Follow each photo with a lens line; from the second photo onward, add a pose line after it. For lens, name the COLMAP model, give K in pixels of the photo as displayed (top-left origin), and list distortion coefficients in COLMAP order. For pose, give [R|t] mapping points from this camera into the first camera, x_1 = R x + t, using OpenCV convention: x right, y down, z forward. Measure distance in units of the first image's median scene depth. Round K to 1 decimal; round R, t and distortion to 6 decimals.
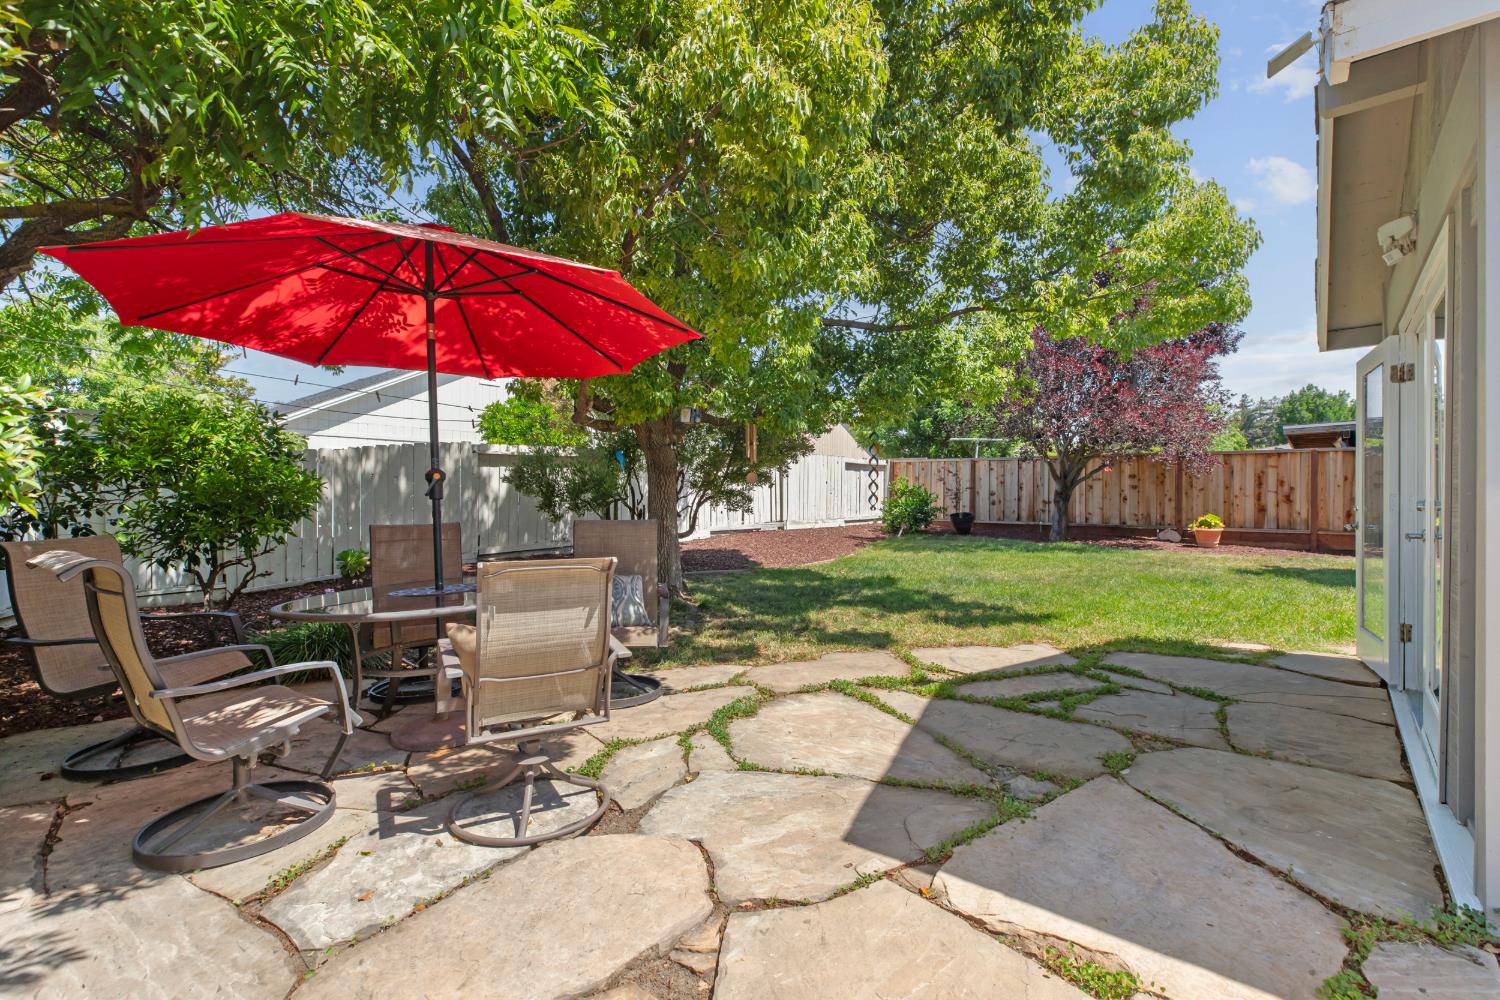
lens RADIAL K [[681.5, 0, 745.7], [0, 681.5, 502.1], [0, 0, 1]] dist [0.013840, 0.002231]
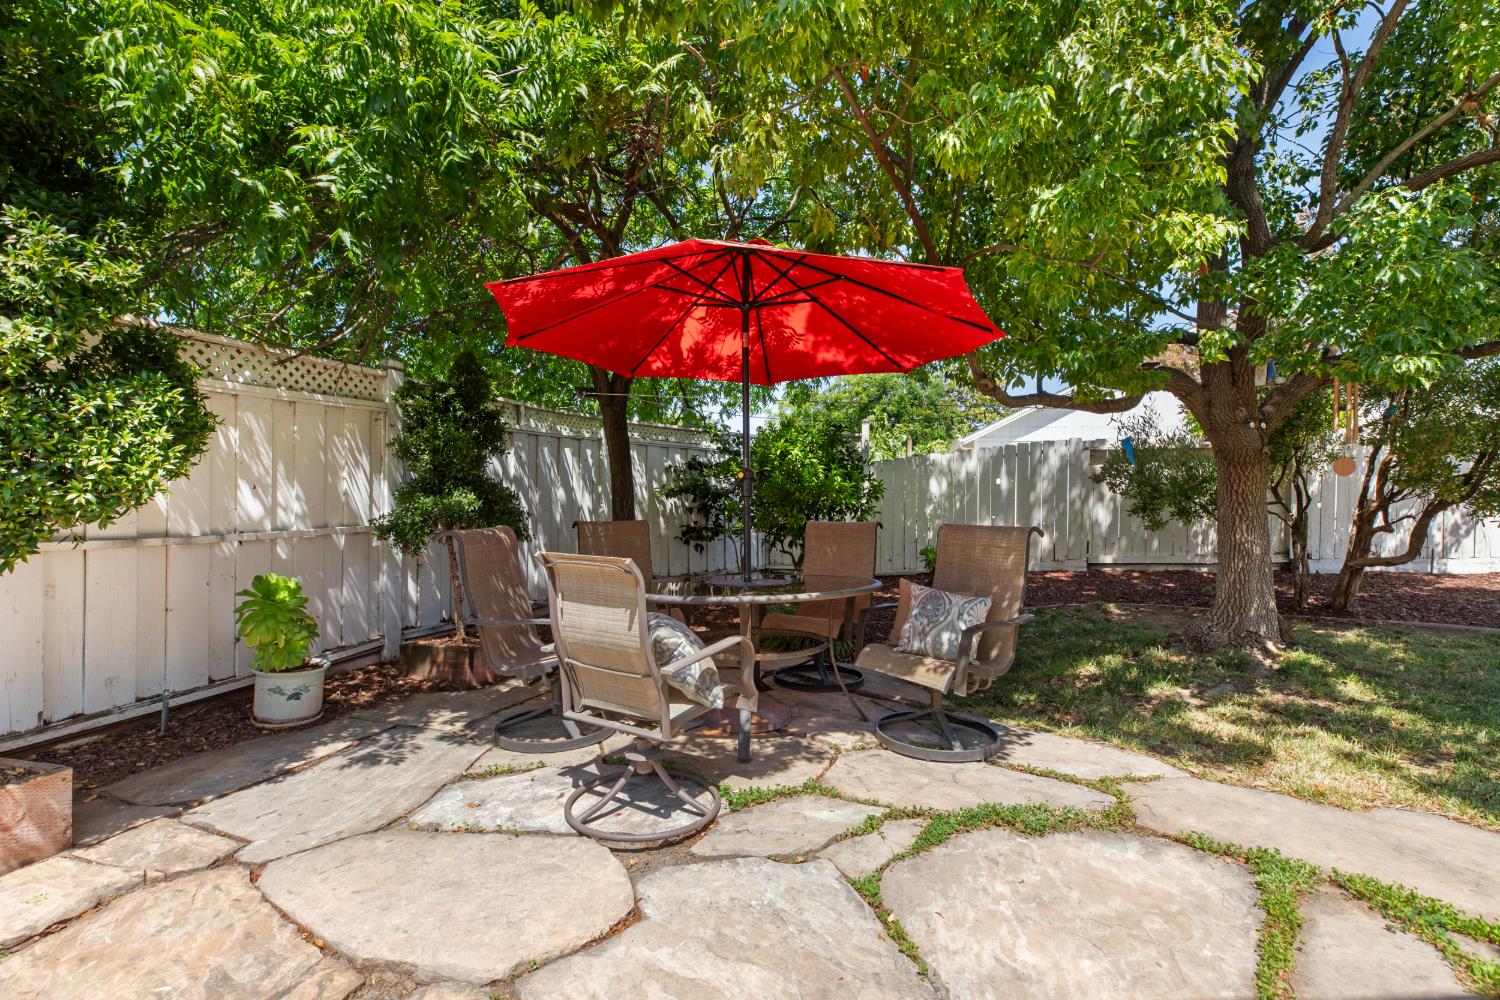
lens RADIAL K [[681.5, 0, 747.8], [0, 681.5, 498.0], [0, 0, 1]] dist [0.013840, 0.002231]
pose [[0.476305, 0.002482, -0.879277, 0.649229], [-0.005952, 0.999982, -0.000401, -0.001841], [0.879260, 0.005424, 0.476311, 0.666637]]
